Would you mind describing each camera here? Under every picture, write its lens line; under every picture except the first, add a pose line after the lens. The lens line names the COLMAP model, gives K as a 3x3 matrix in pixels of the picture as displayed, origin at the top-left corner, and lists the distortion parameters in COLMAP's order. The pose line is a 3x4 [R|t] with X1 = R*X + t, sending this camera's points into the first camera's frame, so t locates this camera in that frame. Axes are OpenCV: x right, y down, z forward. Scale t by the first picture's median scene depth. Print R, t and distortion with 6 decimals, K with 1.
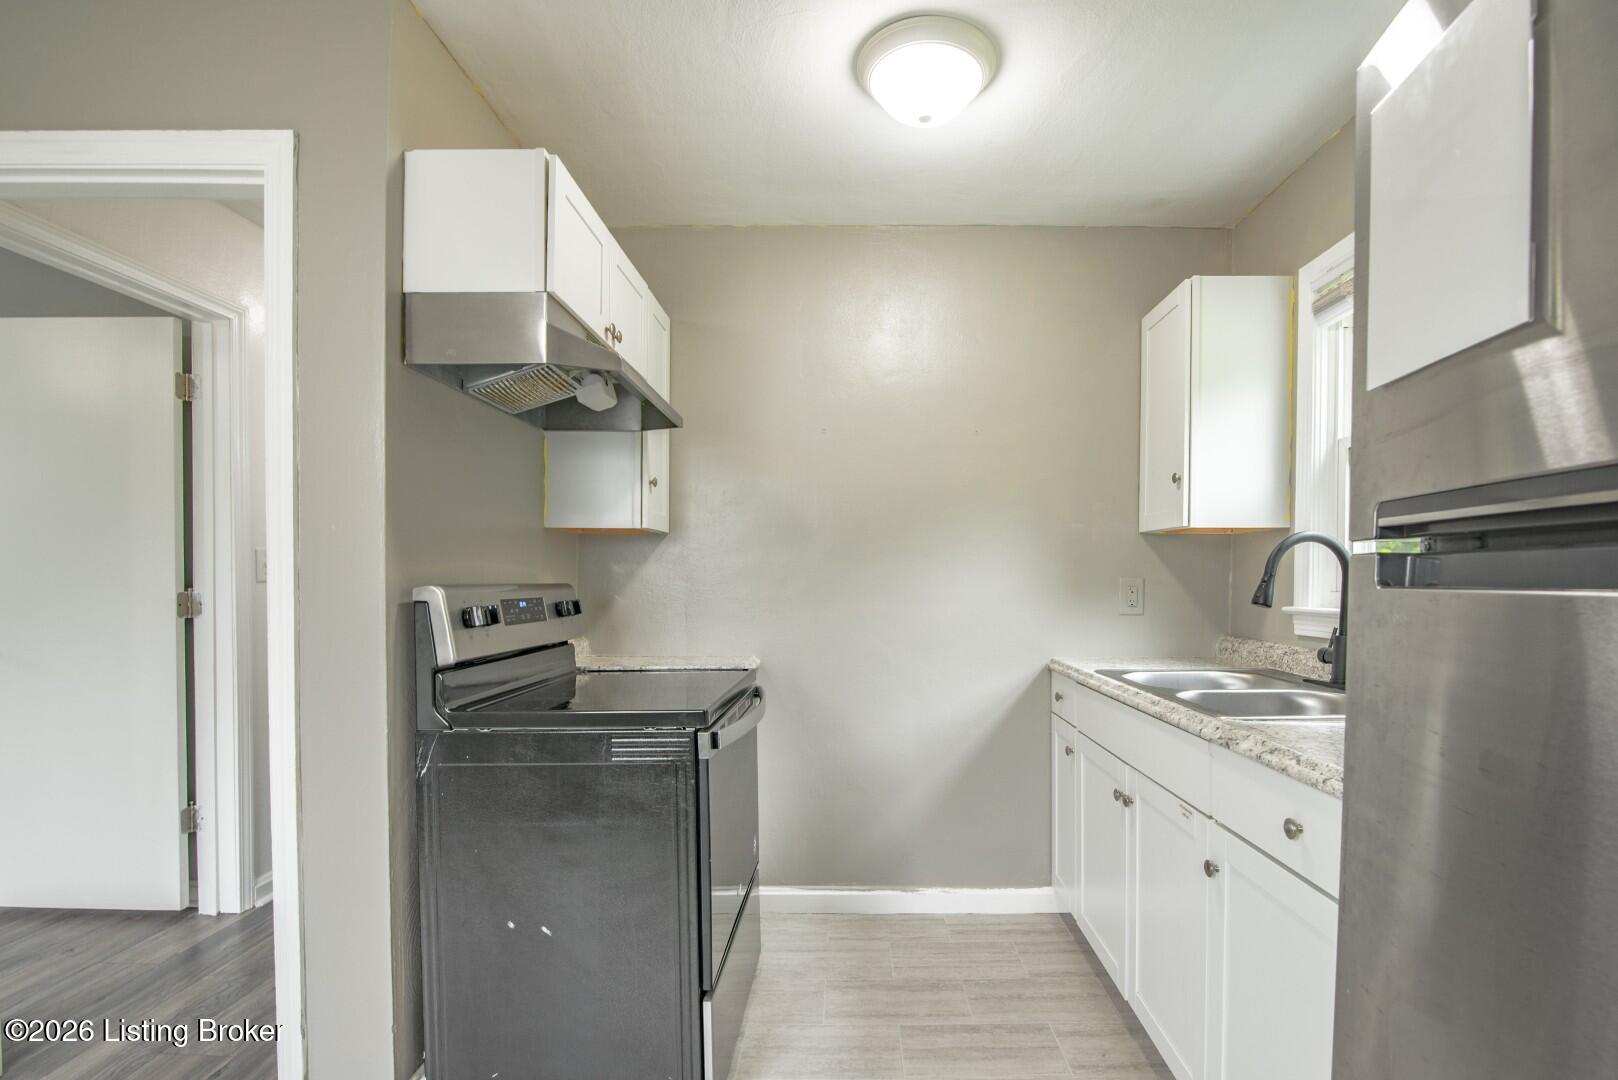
lens RADIAL K [[766.3, 0, 833.8], [0, 766.3, 589.2], [0, 0, 1]] dist [-0.004387, 0.000379]
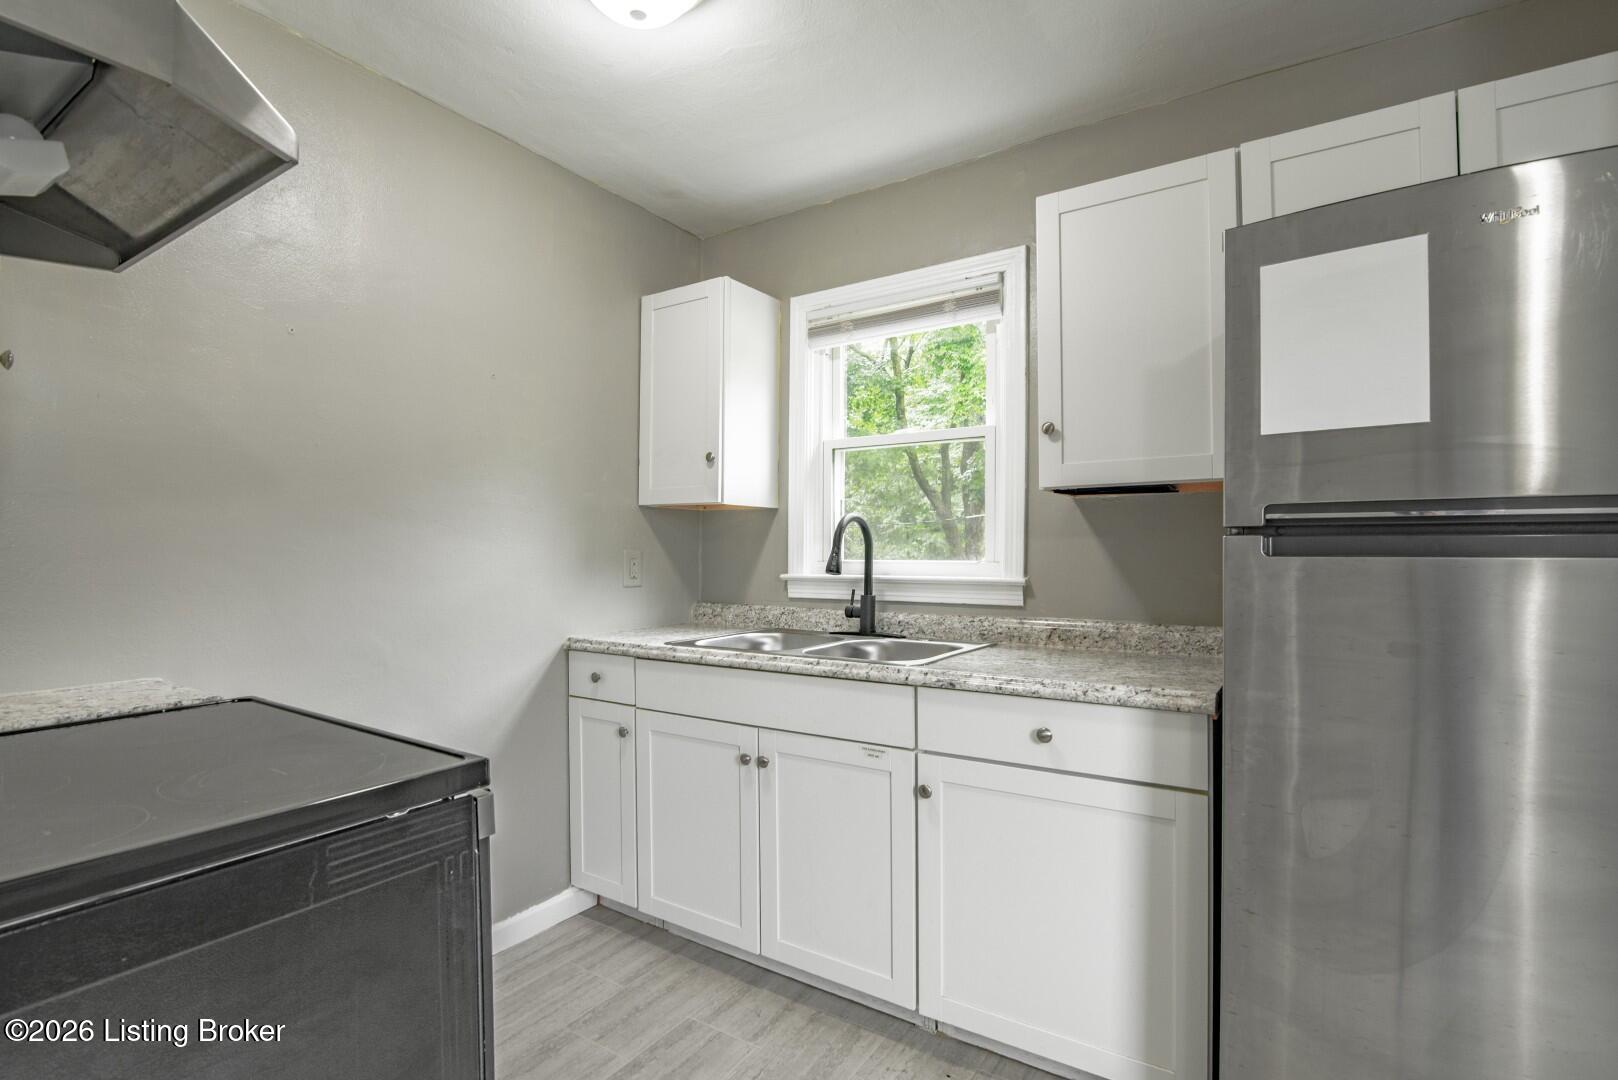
lens RADIAL K [[766.3, 0, 814.4], [0, 766.3, 544.4], [0, 0, 1]] dist [-0.004387, 0.000379]
pose [[0.553624, 0.008893, 0.832719, -0.382349], [0.009722, 0.999806, -0.017140, -0.002947], [-0.832710, 0.017585, 0.553430, 0.295003]]
